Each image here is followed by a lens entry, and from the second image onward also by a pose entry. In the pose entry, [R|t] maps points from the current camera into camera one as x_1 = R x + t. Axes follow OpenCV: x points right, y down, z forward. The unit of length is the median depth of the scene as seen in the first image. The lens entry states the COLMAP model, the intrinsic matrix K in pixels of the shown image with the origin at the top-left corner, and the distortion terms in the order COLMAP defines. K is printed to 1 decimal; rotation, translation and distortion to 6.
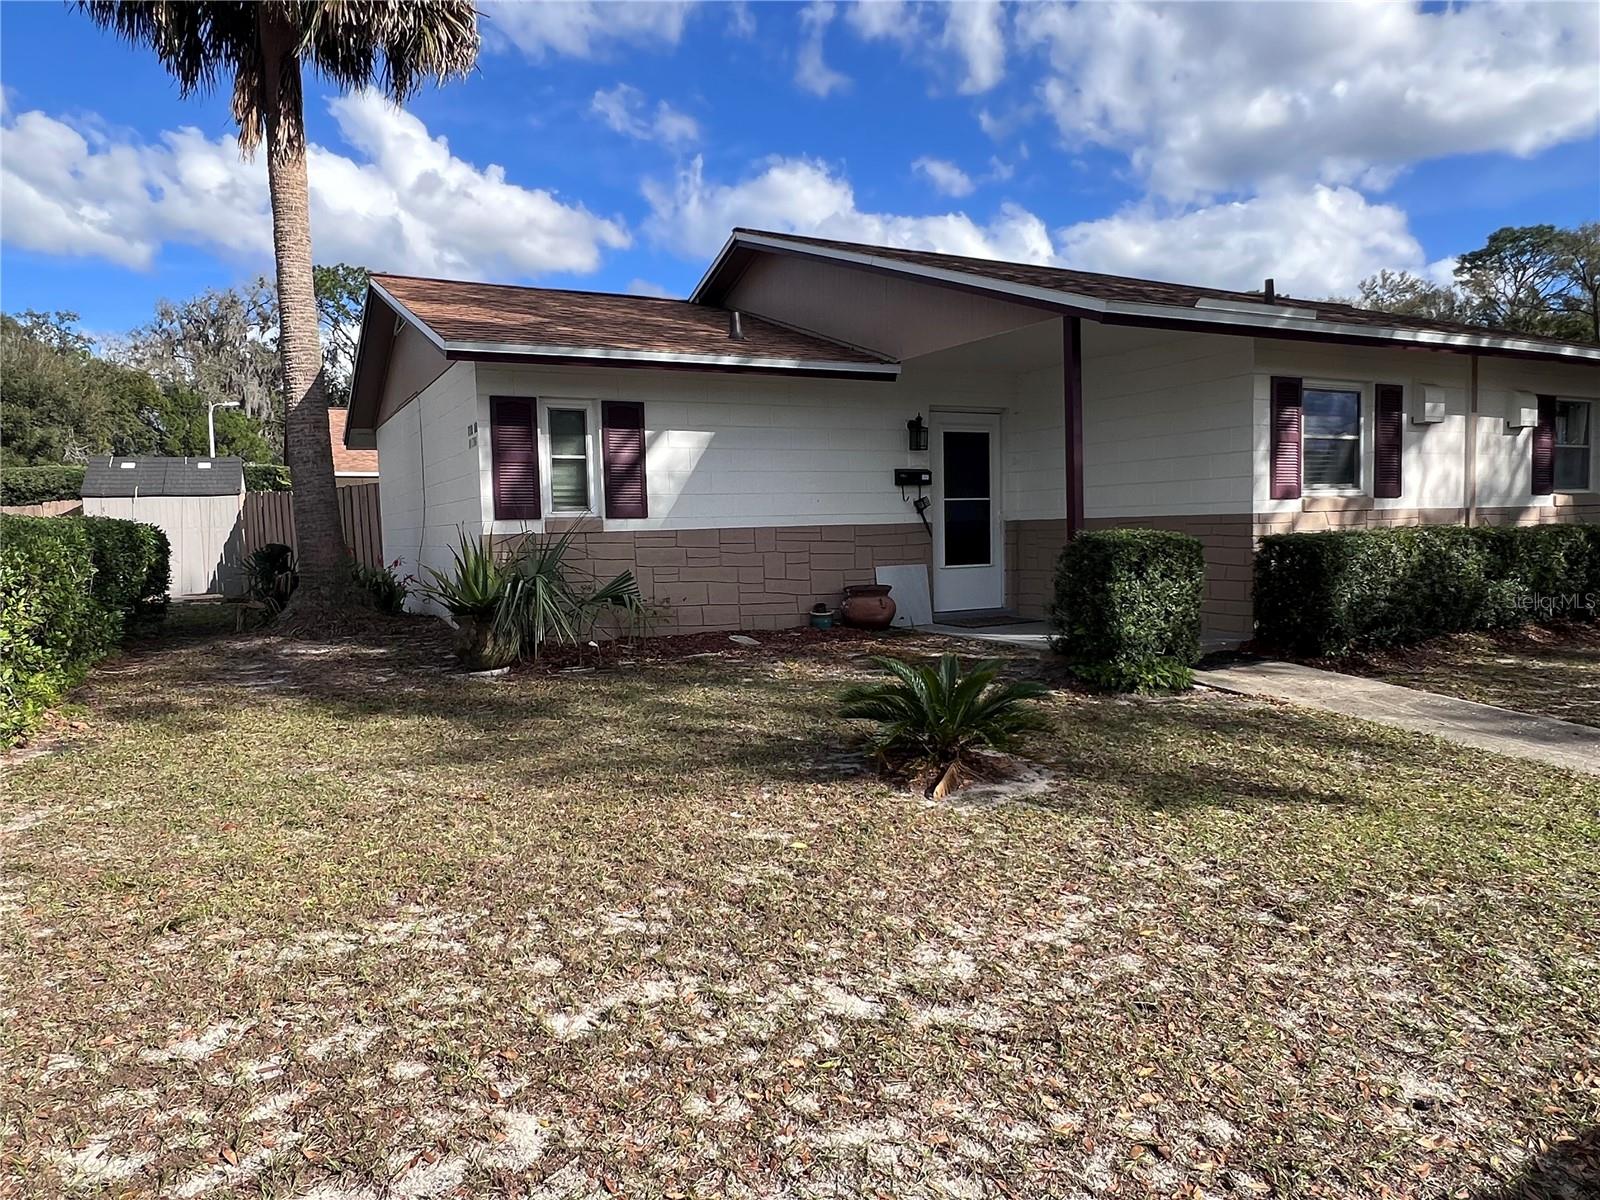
lens RADIAL K [[1027.2, 0, 800.5], [0, 1027.2, 598.6], [0, 0, 1]] dist [-0.011903, -0.004148]
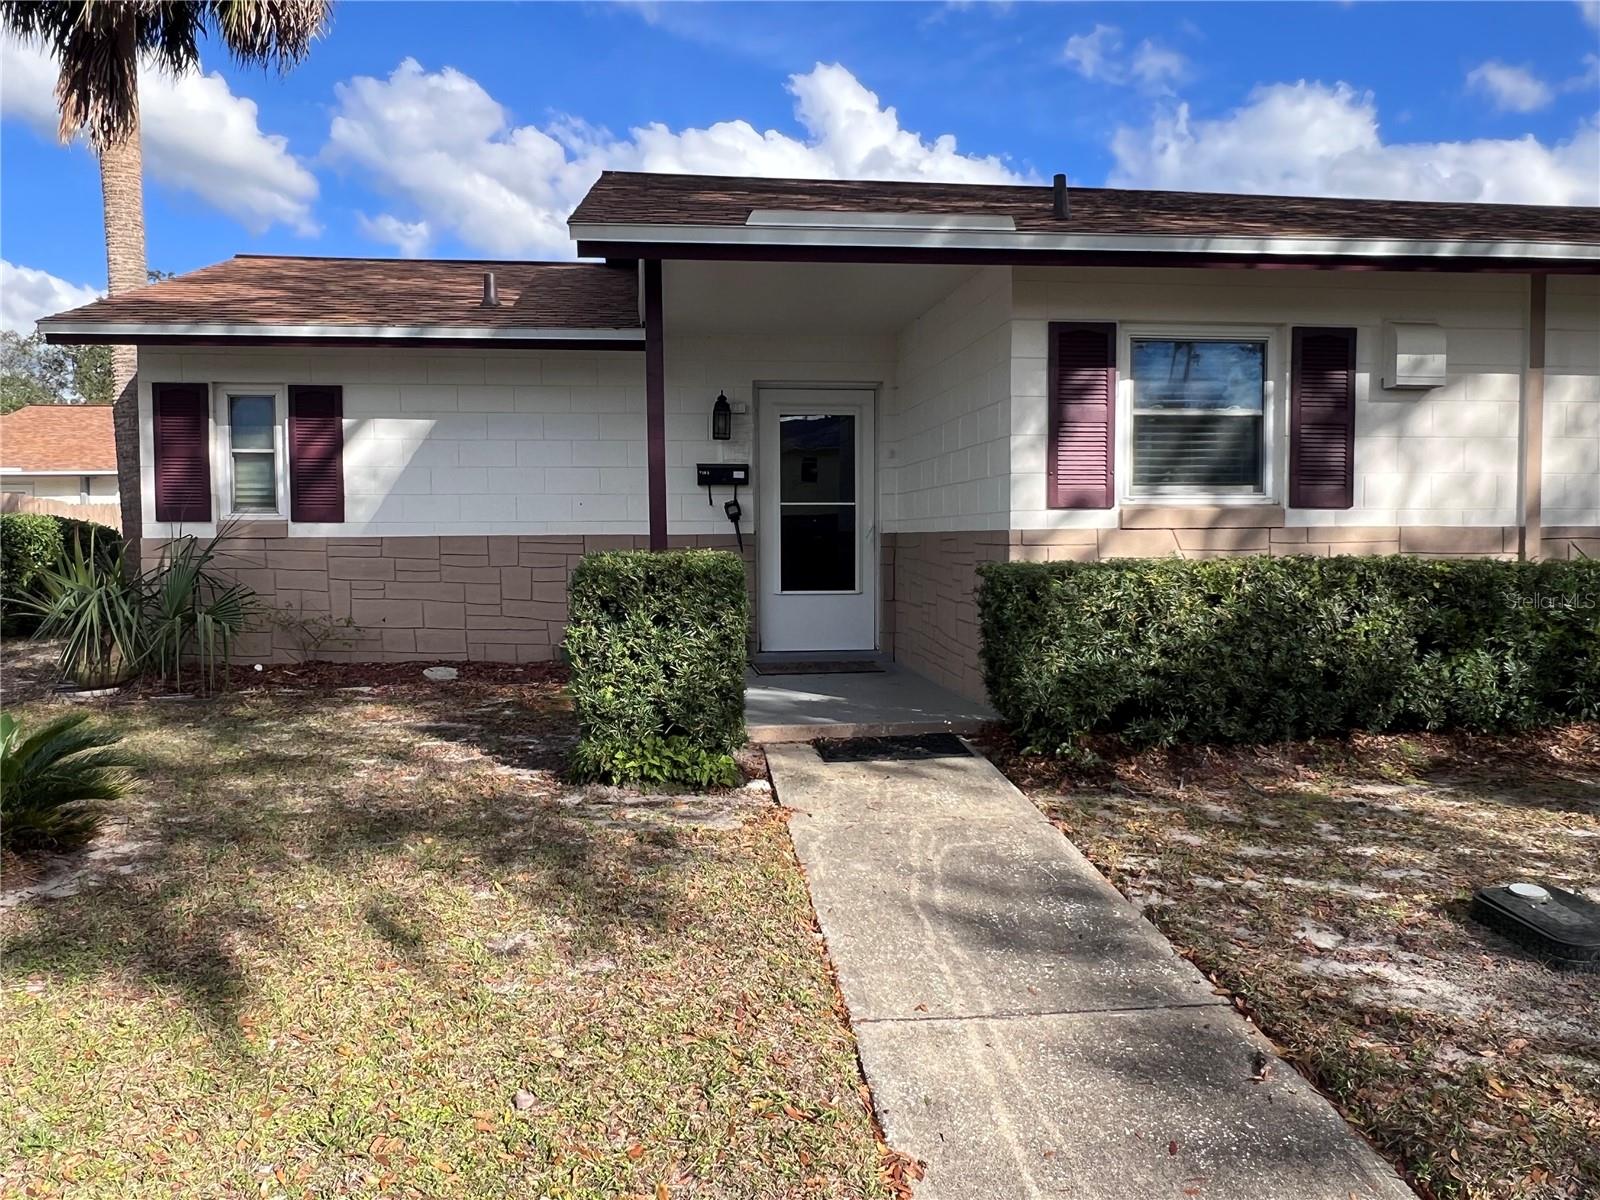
lens RADIAL K [[1162.2, 0, 800.2], [0, 1162.2, 604.9], [0, 0, 1]] dist [-0.018586, 0.002744]
pose [[0.937775, 0.040985, -0.344816, 0.534243], [-0.042800, 0.999081, 0.002351, -0.028659], [0.344595, 0.012553, 0.938667, 0.231670]]
